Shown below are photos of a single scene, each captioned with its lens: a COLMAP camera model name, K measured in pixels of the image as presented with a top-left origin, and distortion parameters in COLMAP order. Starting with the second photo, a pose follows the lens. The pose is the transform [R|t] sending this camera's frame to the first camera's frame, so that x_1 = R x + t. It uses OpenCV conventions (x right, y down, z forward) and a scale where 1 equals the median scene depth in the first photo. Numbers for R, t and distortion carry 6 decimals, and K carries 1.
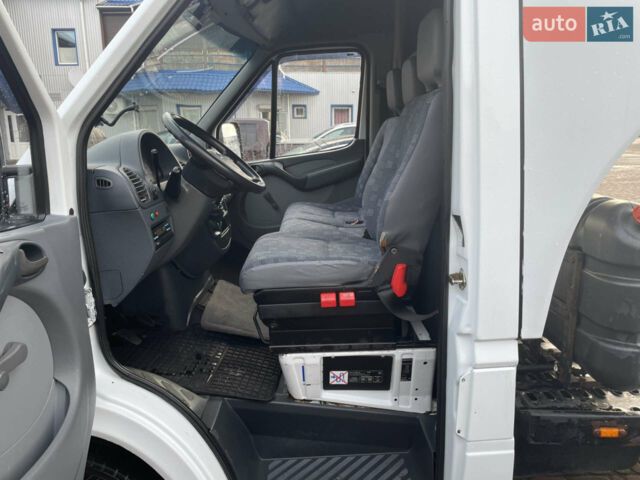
lens RADIAL K [[500.4, 0, 328.3], [0, 500.4, 240.7], [0, 0, 1]] dist [0.052753, -0.000400]
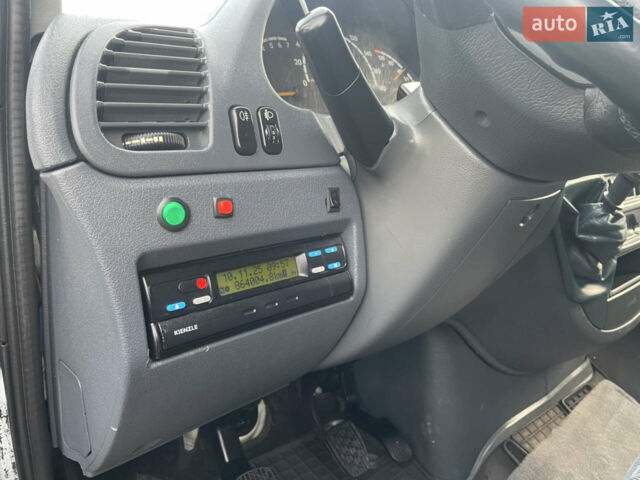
lens RADIAL K [[495.2, 0, 322.1], [0, 495.2, 238.1], [0, 0, 1]] dist [0.097030, -0.126079]
pose [[0.639042, 0.201953, -0.742186, -0.060380], [-0.183130, 0.977116, 0.108199, -0.037238], [0.747053, 0.066773, 0.661402, 0.429551]]
